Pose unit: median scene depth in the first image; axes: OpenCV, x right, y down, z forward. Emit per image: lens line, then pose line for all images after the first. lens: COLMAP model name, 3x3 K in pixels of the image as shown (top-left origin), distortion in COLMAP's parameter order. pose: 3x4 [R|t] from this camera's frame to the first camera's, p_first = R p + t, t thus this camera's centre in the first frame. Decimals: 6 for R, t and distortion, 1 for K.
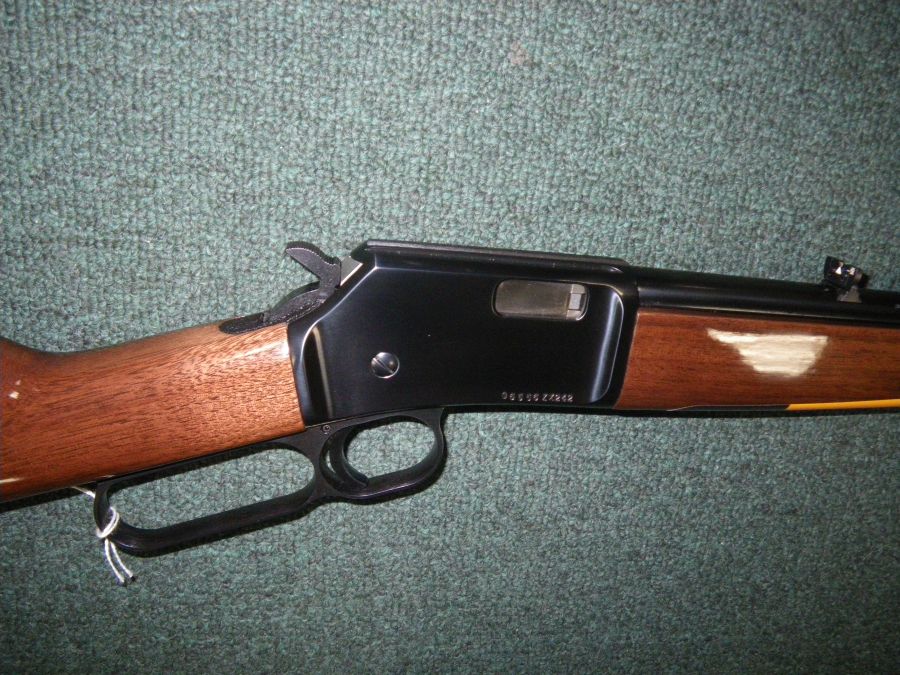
lens RADIAL K [[738.6, 0, 461.8], [0, 738.6, 337.7], [0, 0, 1]] dist [-0.168055, 0.116470]
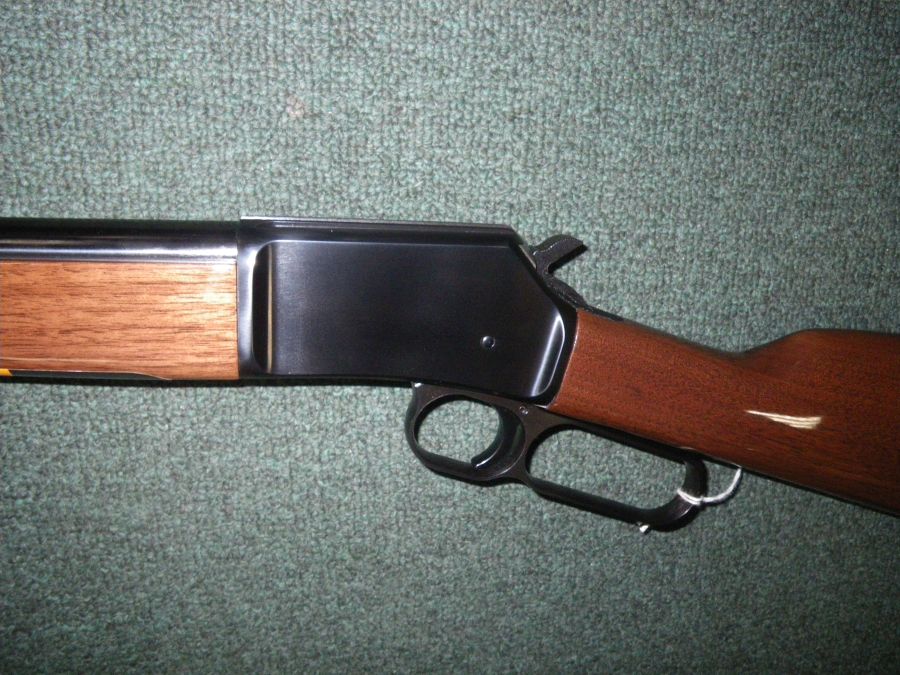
lens RADIAL K [[738.6, 0, 461.8], [0, 738.6, 337.7], [0, 0, 1]] dist [-0.168055, 0.116470]
pose [[0.993785, -0.100142, 0.048605, 0.205877], [0.101013, 0.994760, -0.015806, -0.034386], [-0.046767, 0.020617, 0.998693, -0.000822]]
